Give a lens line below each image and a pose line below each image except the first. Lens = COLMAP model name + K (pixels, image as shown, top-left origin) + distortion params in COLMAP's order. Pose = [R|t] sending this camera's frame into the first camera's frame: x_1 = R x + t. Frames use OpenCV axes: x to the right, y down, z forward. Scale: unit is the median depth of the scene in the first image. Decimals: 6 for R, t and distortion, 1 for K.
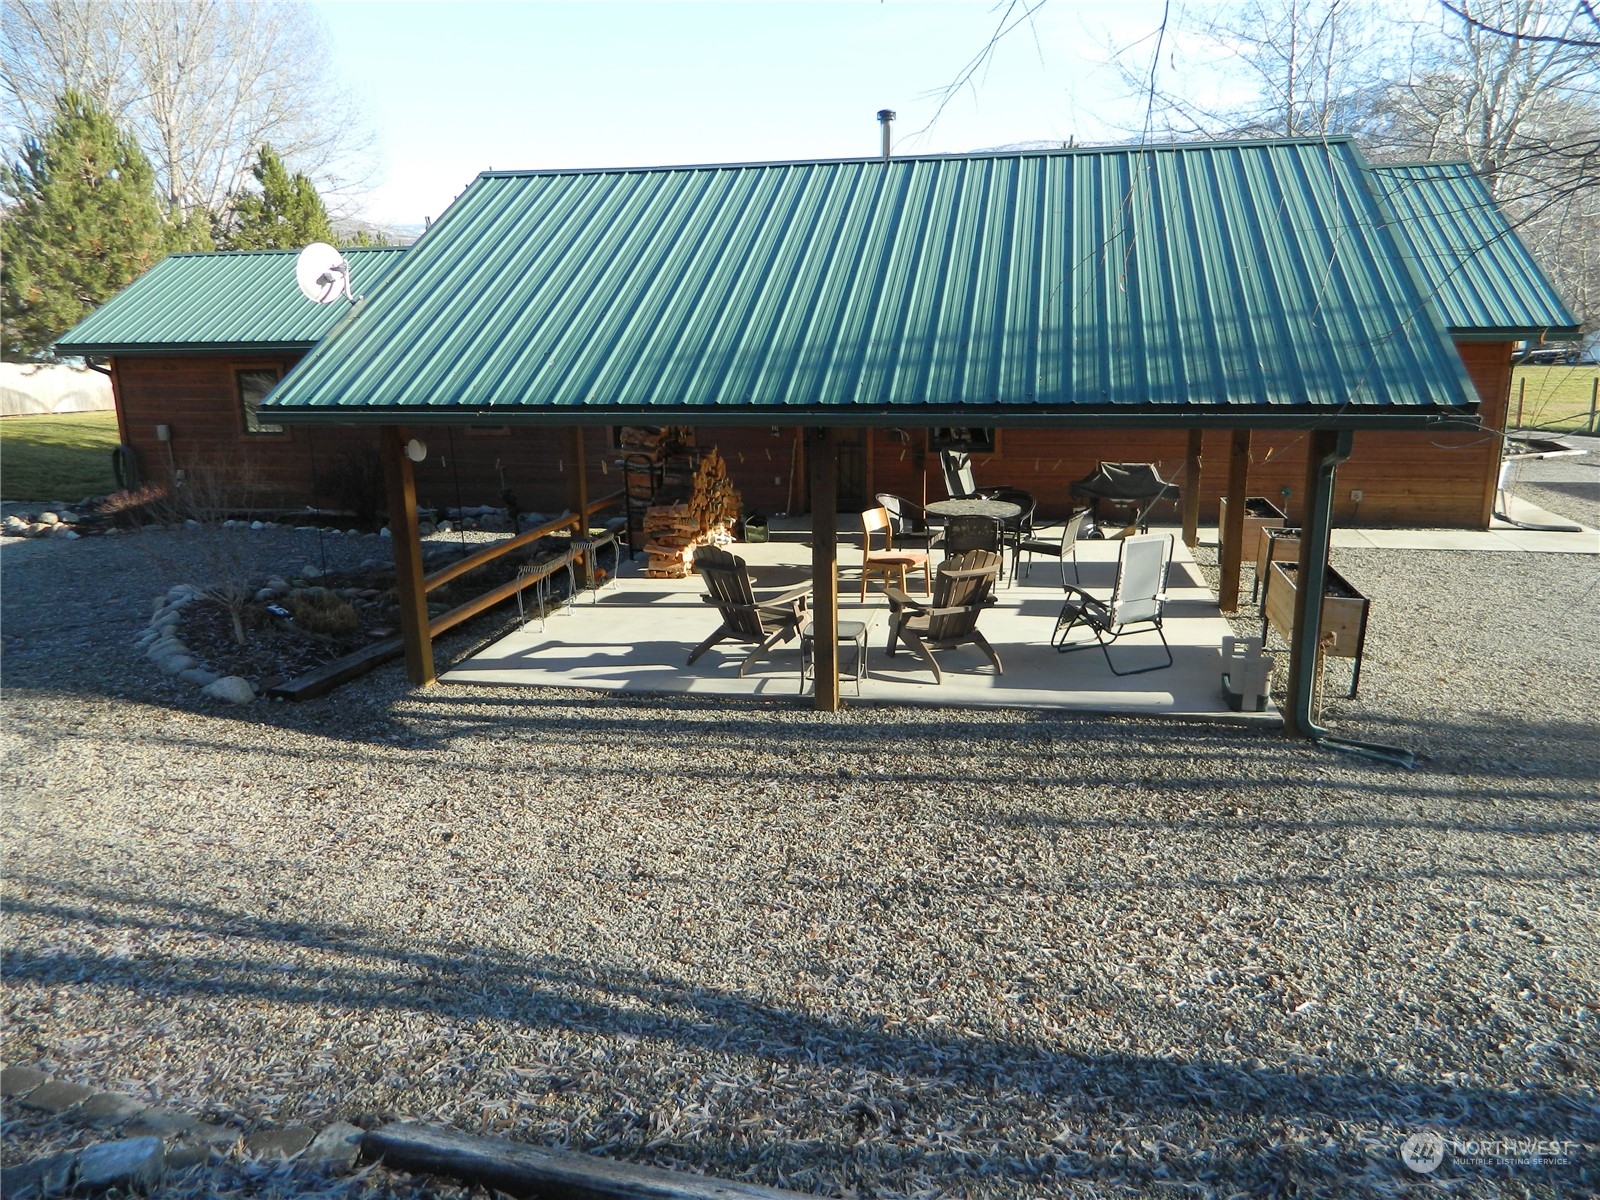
lens RADIAL K [[1179.0, 0, 800.6], [0, 1179.0, 602.9], [0, 0, 1]] dist [-0.008359, -0.001517]
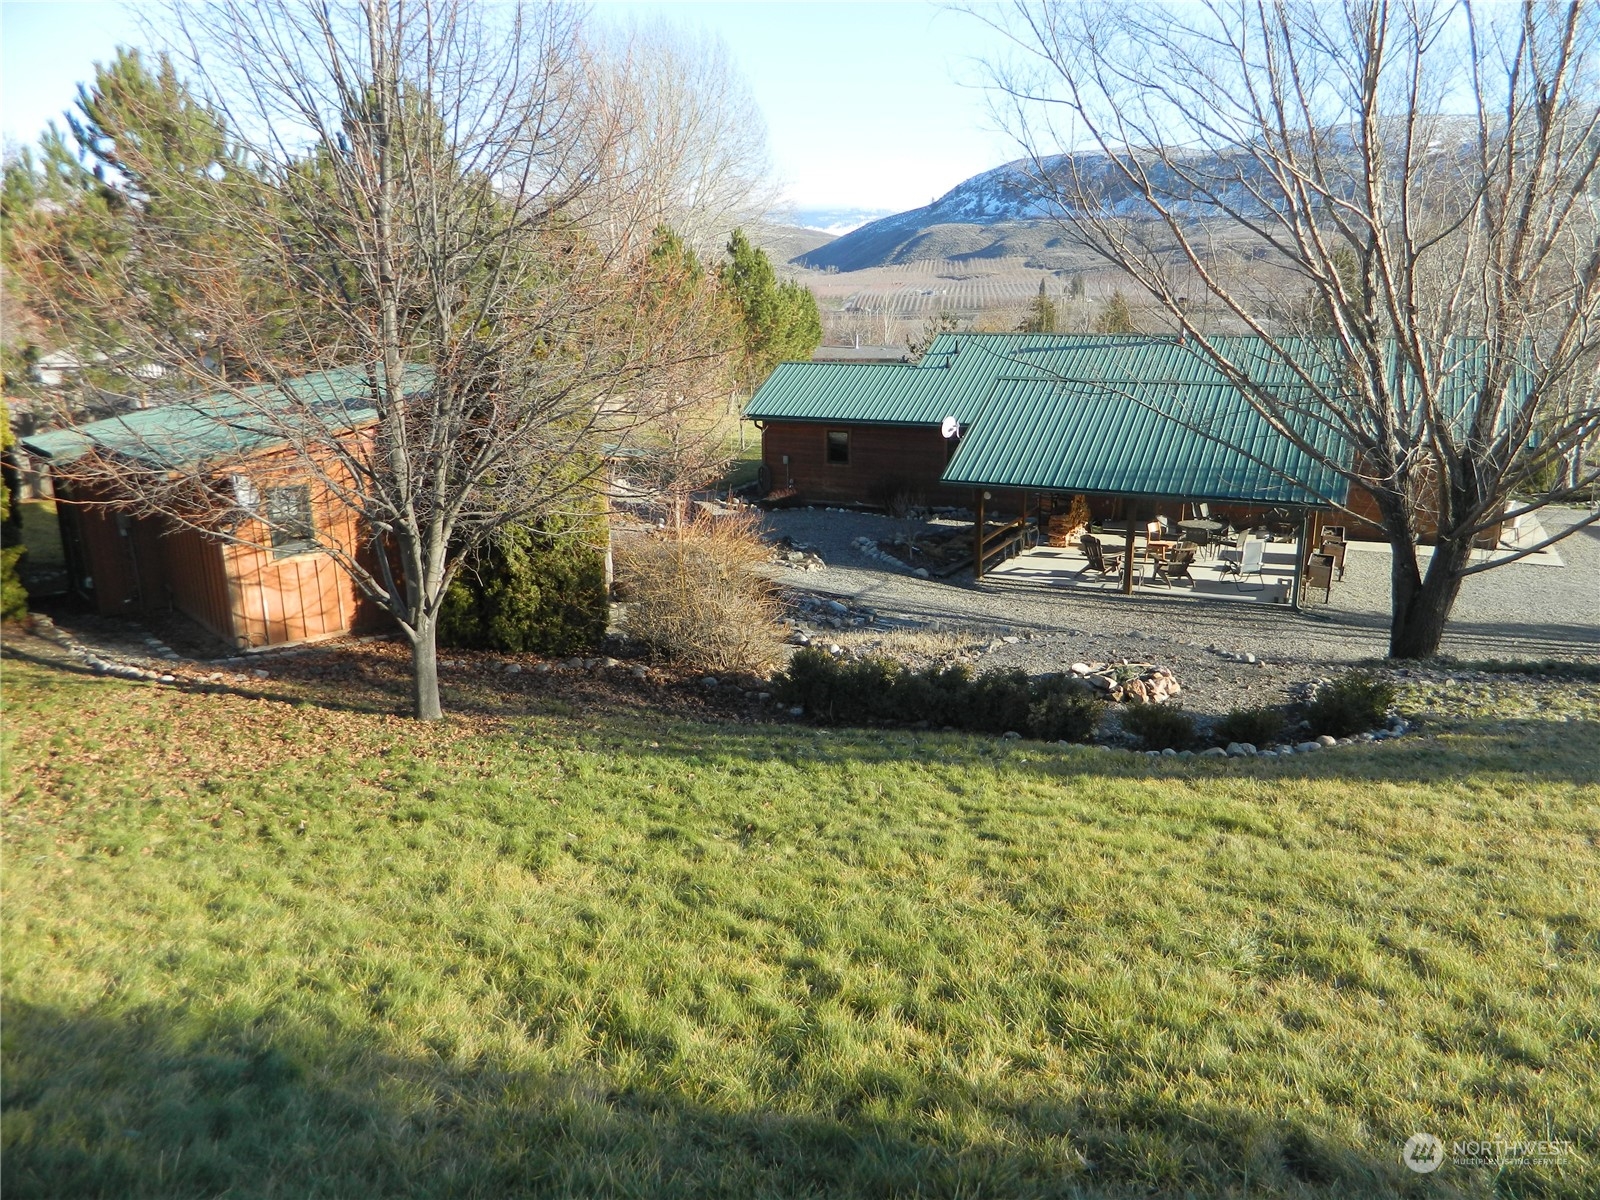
lens RADIAL K [[1179.0, 0, 793.6], [0, 1179.0, 596.0], [0, 0, 1]] dist [-0.008359, -0.001517]
pose [[0.965436, 0.072334, -0.250400, -0.035622], [-0.070257, 0.997380, 0.017239, 0.085910], [0.250991, 0.000949, 0.967989, -1.647694]]
